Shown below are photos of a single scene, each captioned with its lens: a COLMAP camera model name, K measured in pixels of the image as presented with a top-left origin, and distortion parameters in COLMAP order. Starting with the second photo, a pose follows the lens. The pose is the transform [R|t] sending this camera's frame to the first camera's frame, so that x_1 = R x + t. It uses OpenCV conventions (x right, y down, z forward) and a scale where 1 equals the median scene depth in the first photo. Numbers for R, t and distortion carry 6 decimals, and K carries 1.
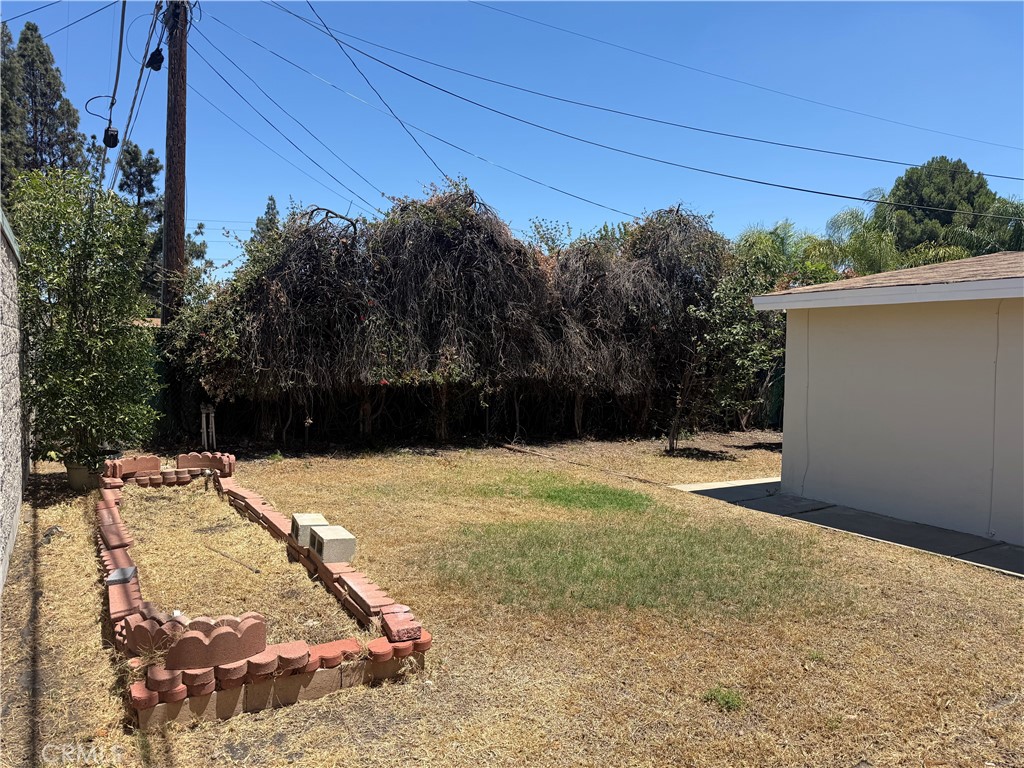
lens RADIAL K [[716.1, 0, 514.4], [0, 716.1, 405.4], [0, 0, 1]] dist [0.044584, -0.058219]
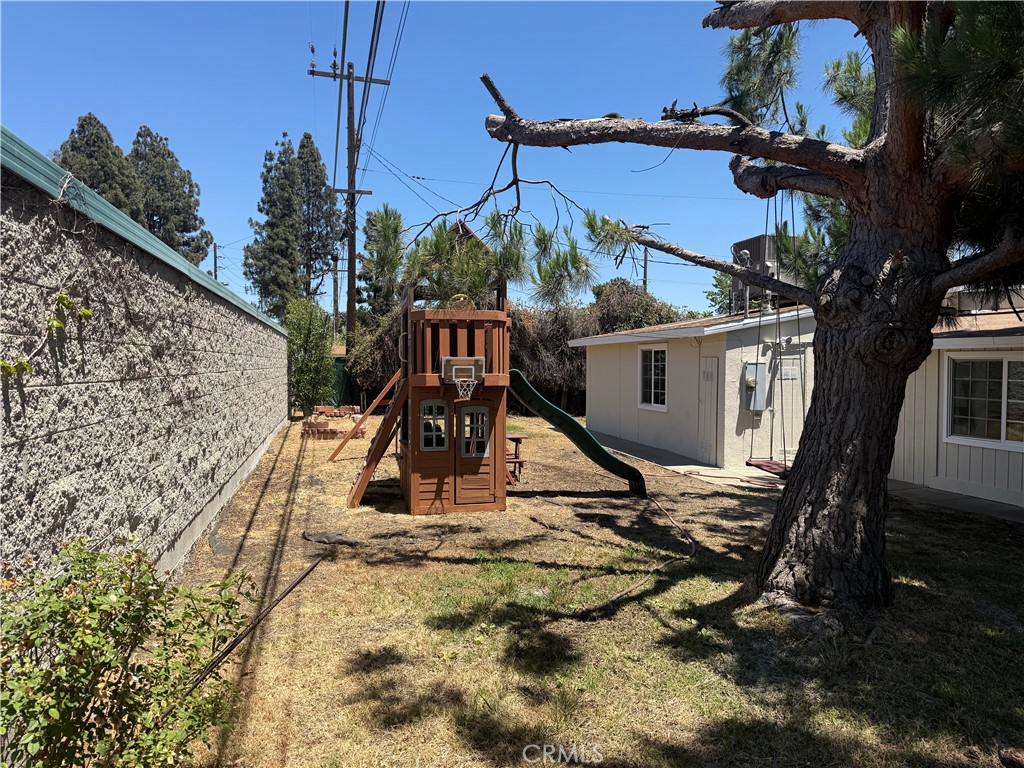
lens RADIAL K [[716.1, 0, 516.3], [0, 716.1, 384.2], [0, 0, 1]] dist [0.044584, -0.058219]
pose [[0.954063, -0.002687, -0.299592, 0.123307], [-0.013094, 0.998630, -0.050653, 0.014978], [0.299318, 0.052249, 0.952722, -0.172262]]
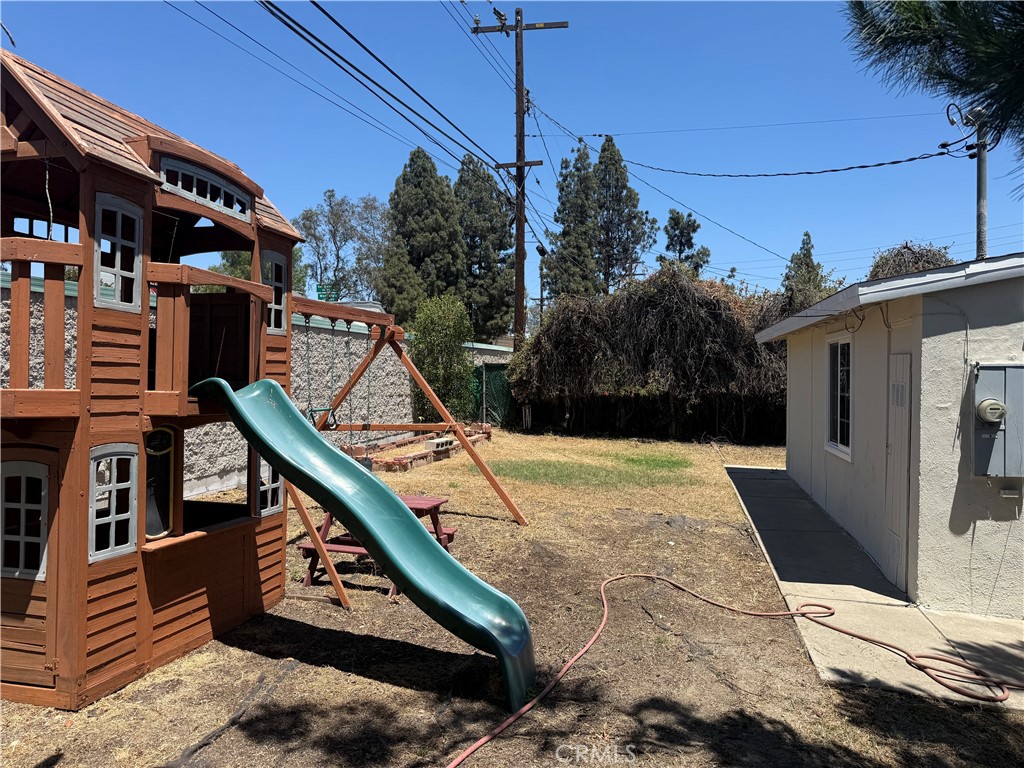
lens RADIAL K [[716.1, 0, 509.4], [0, 716.1, 387.7], [0, 0, 1]] dist [0.044584, -0.058219]
pose [[0.708511, 0.002356, -0.705696, 0.147266], [-0.047437, 0.997892, -0.044295, 0.006591], [0.704103, 0.064860, 0.707129, -0.054823]]
